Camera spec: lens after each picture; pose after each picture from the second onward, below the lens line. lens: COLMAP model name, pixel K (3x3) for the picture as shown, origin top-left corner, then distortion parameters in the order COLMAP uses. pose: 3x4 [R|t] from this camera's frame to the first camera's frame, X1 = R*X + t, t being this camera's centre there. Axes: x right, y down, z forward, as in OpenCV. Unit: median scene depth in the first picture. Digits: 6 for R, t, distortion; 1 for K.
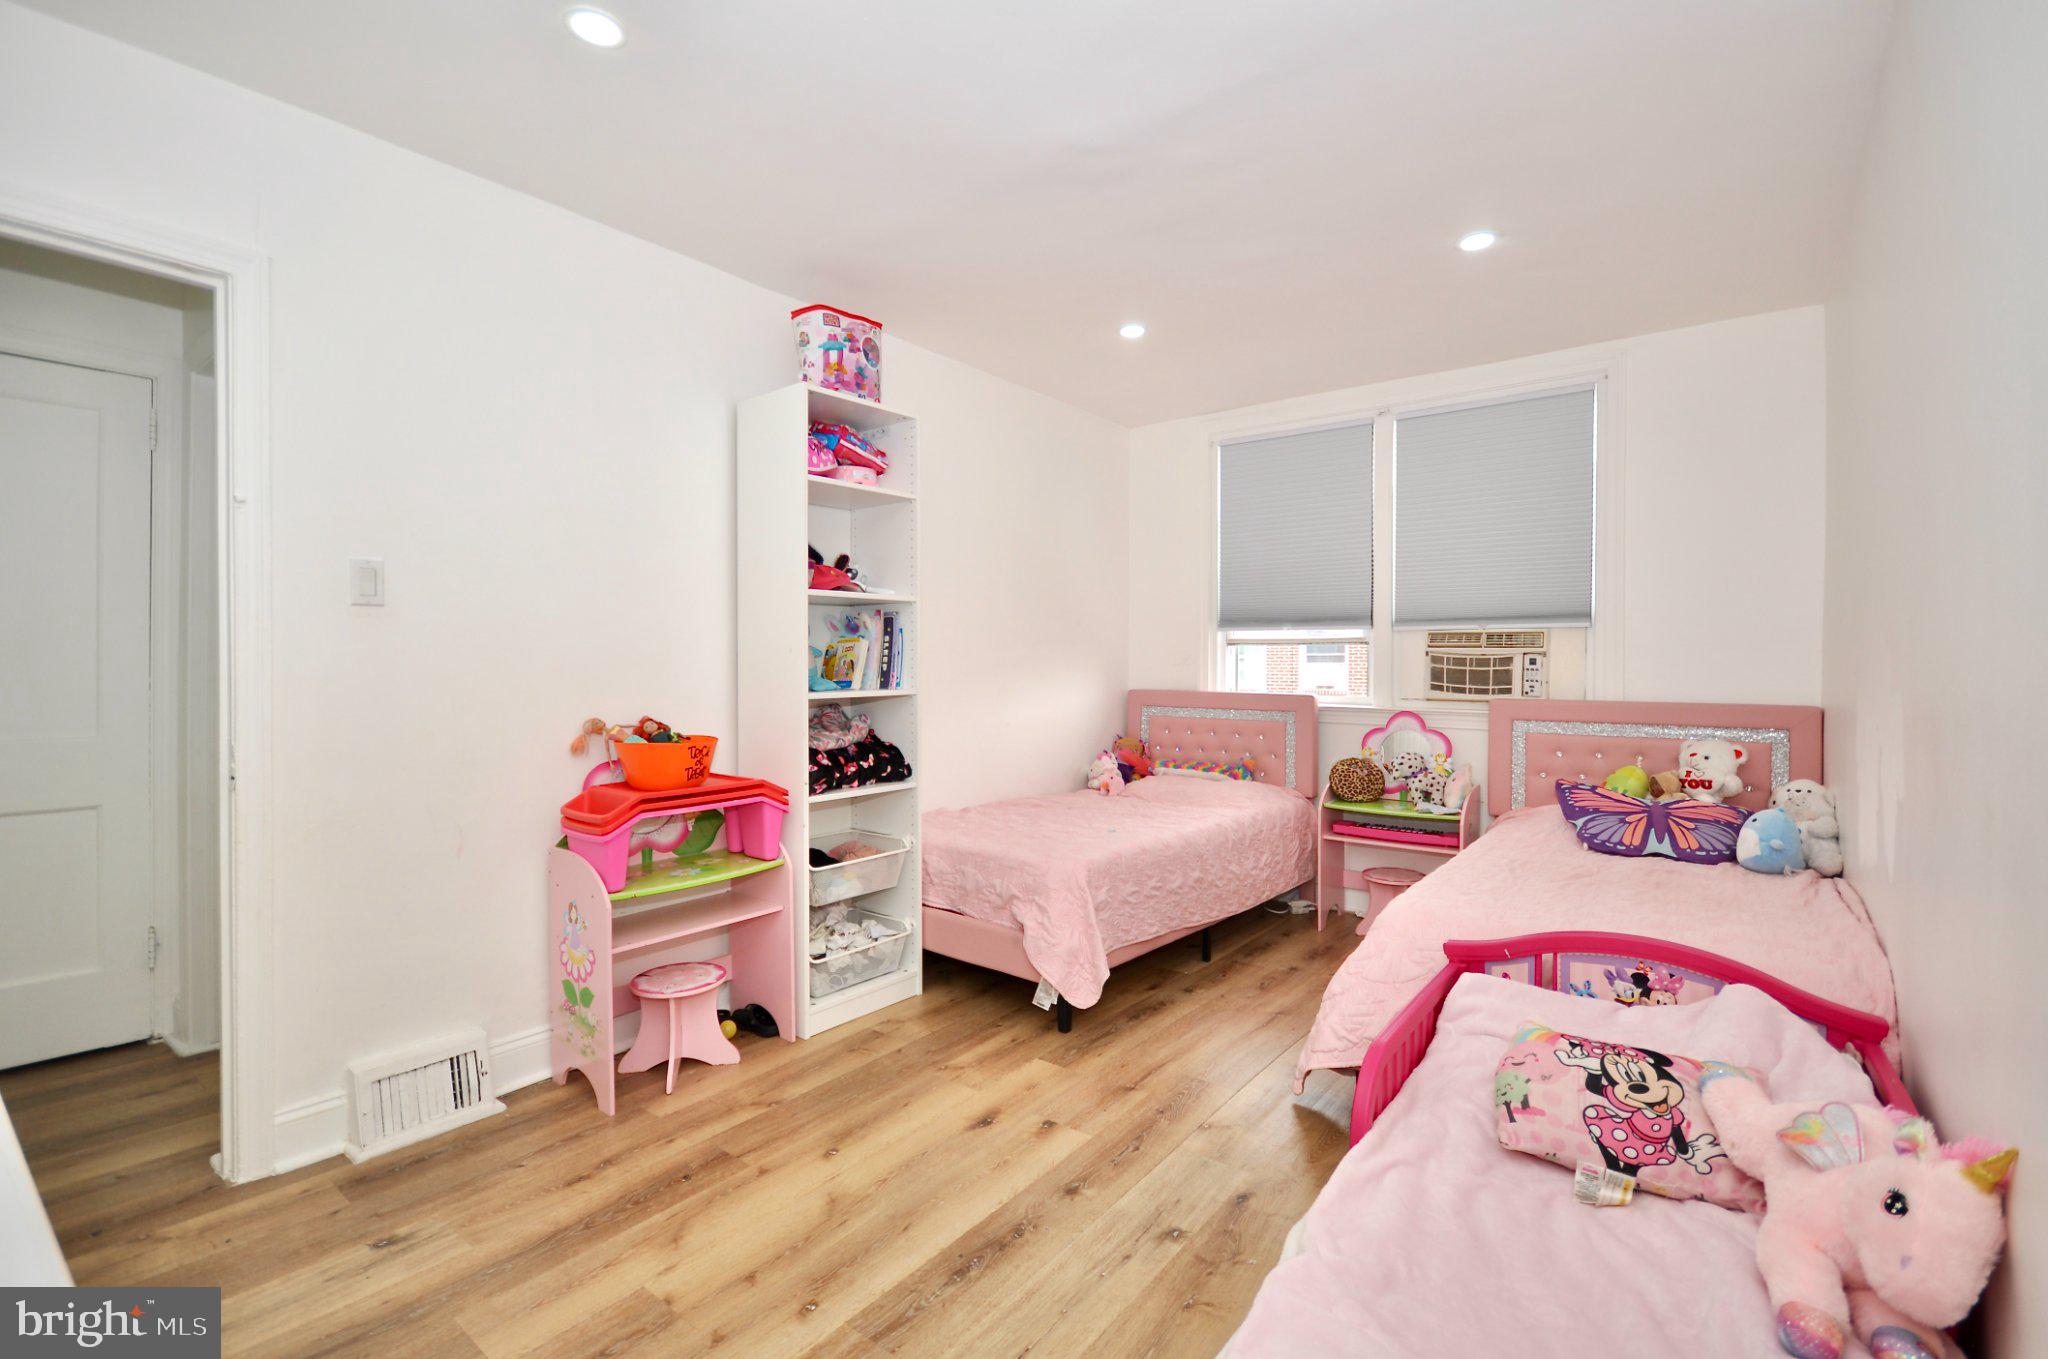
lens RADIAL K [[949.0, 0, 1018.6], [0, 949.0, 657.9], [0, 0, 1]] dist [-0.002812, 0.000069]
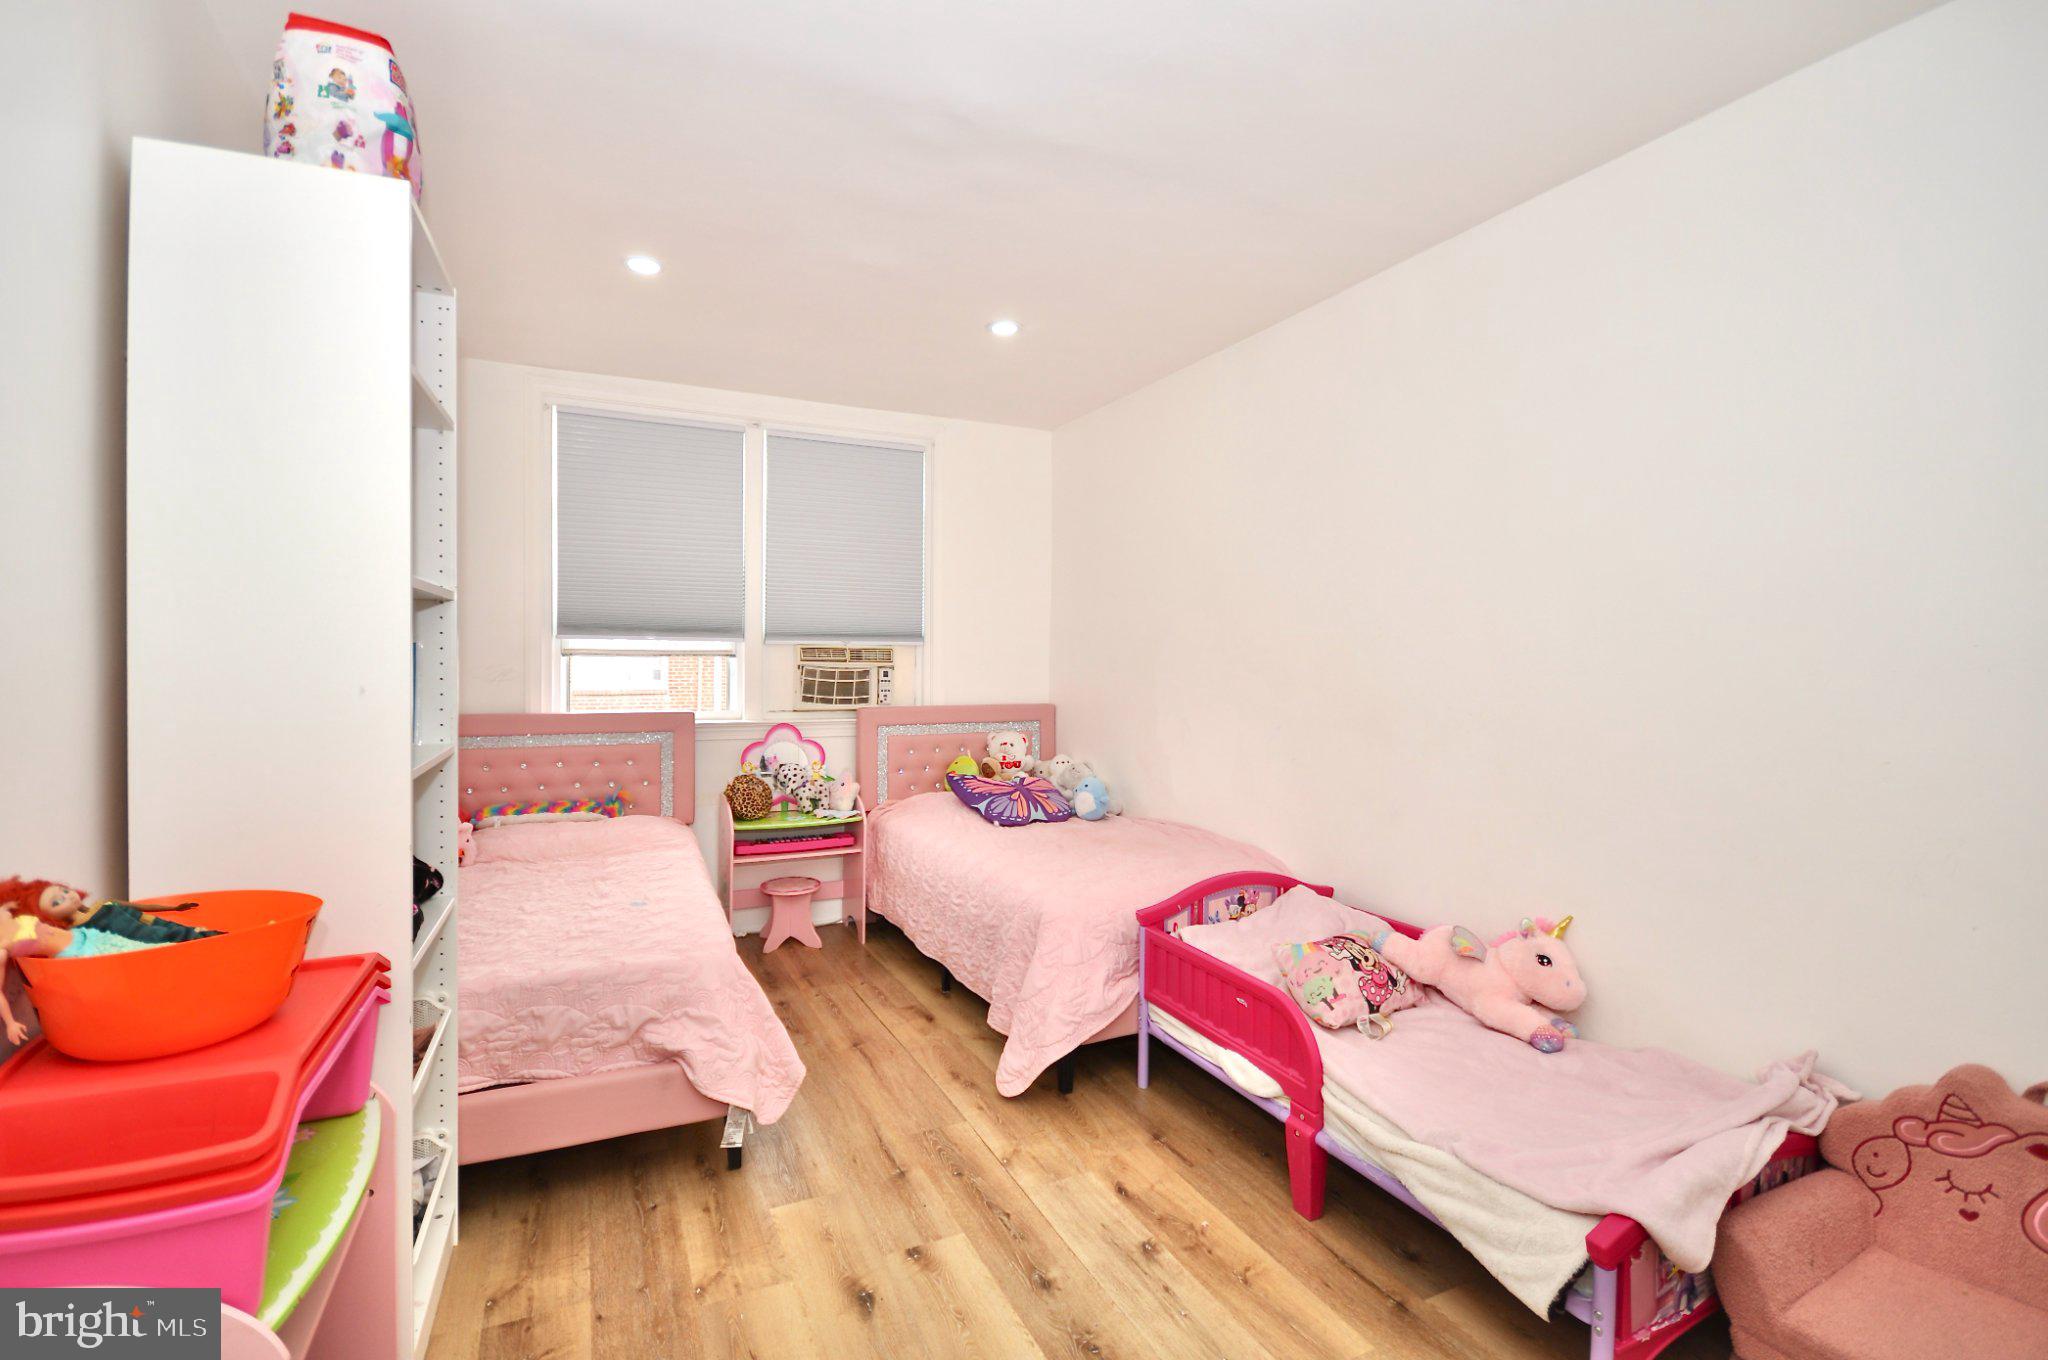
lens RADIAL K [[959.0, 0, 994.1], [0, 959.0, 649.4], [0, 0, 1]] dist [-0.004192, -0.000341]
pose [[0.415453, 0.004988, 0.909601, -0.486300], [-0.010211, 0.999948, -0.000820, -0.027811], [-0.909557, -0.008948, 0.415482, 0.403945]]
